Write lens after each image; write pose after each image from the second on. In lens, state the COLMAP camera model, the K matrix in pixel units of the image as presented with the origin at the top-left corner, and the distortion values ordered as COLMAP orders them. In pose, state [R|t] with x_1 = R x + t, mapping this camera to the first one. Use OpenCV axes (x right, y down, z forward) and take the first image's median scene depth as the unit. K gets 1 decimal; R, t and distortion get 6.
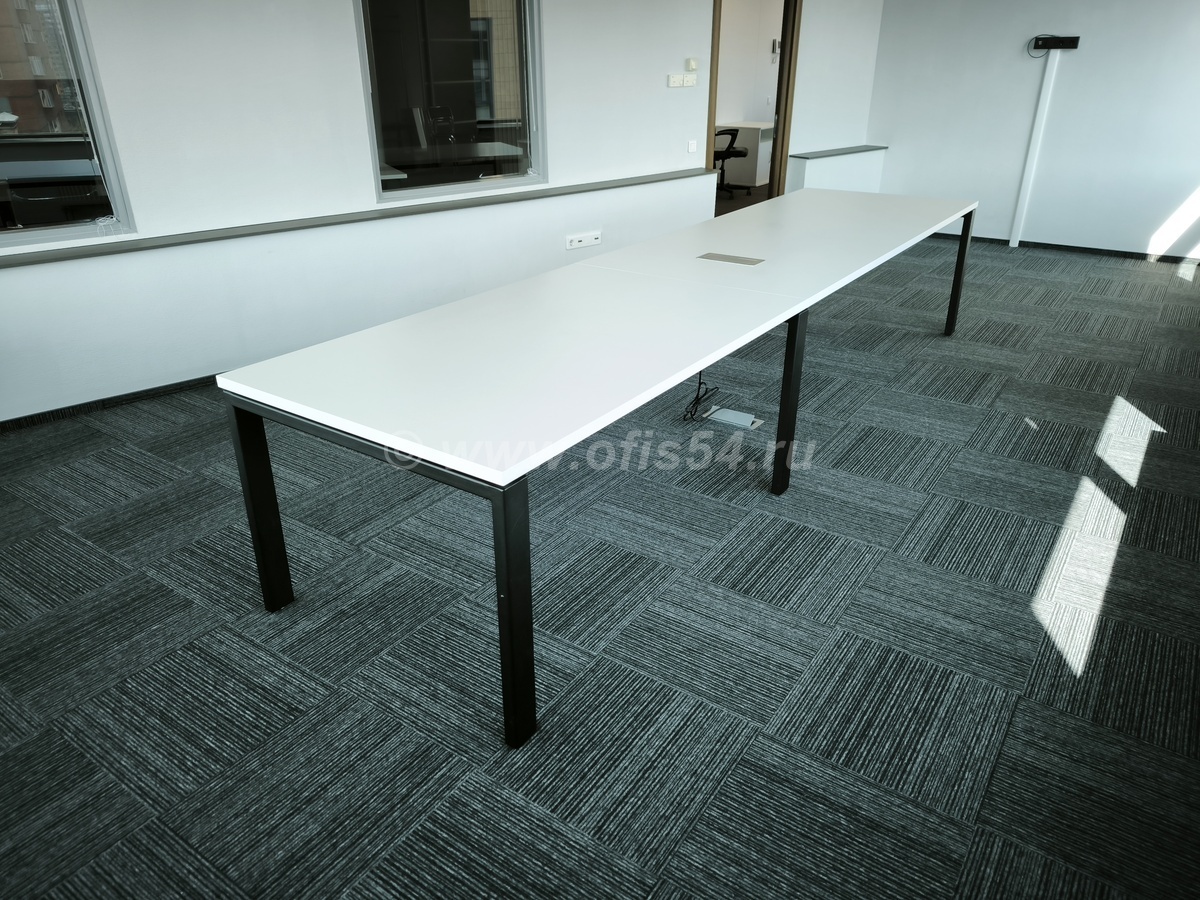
lens RADIAL K [[847.1, 0, 600.0], [0, 847.1, 450.0], [0, 0, 1]] dist [0.017890, -0.010510]
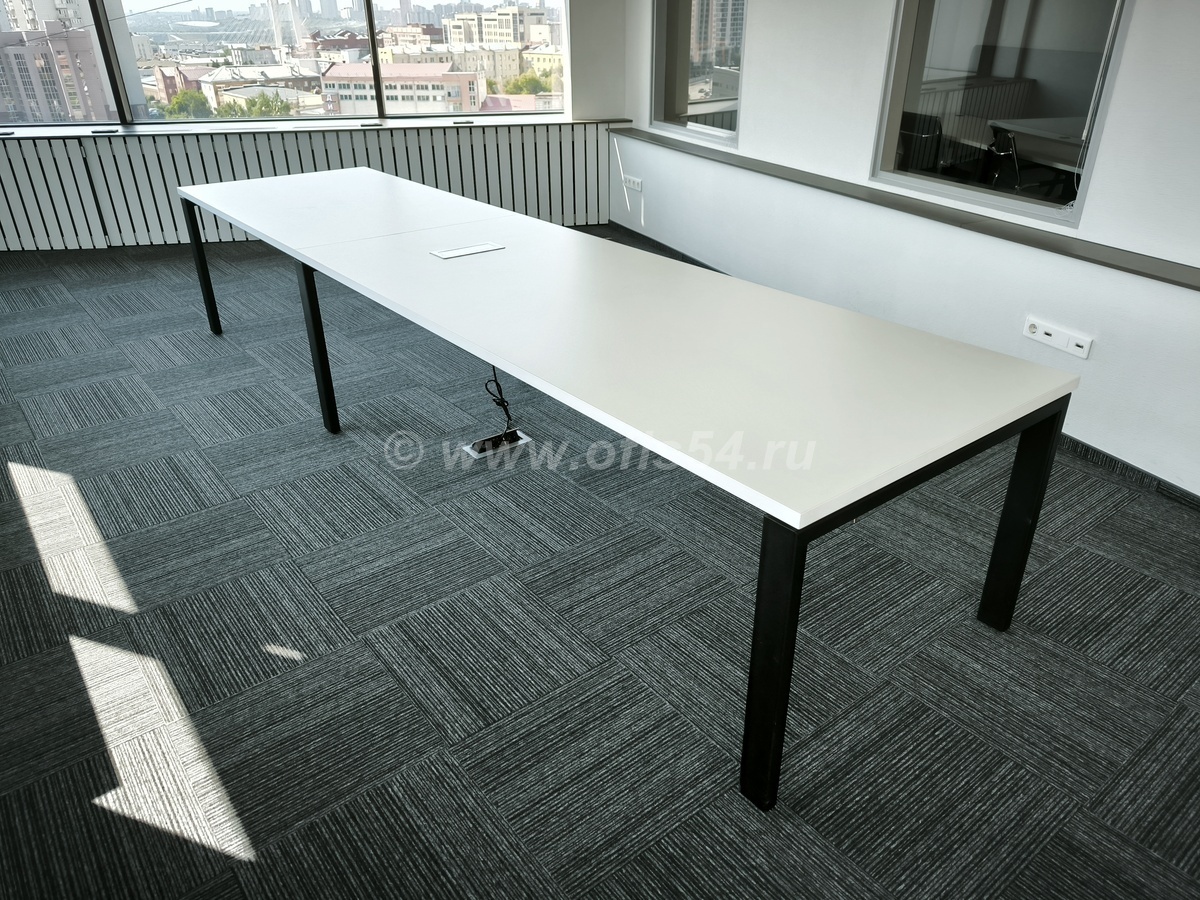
lens RADIAL K [[847.1, 0, 600.0], [0, 847.1, 450.0], [0, 0, 1]] dist [0.017890, -0.010510]
pose [[-0.289941, 0.453953, -0.842532, 1.049534], [-0.395634, 0.744751, 0.537419, -0.659246], [0.871440, 0.489154, -0.036335, 1.356763]]
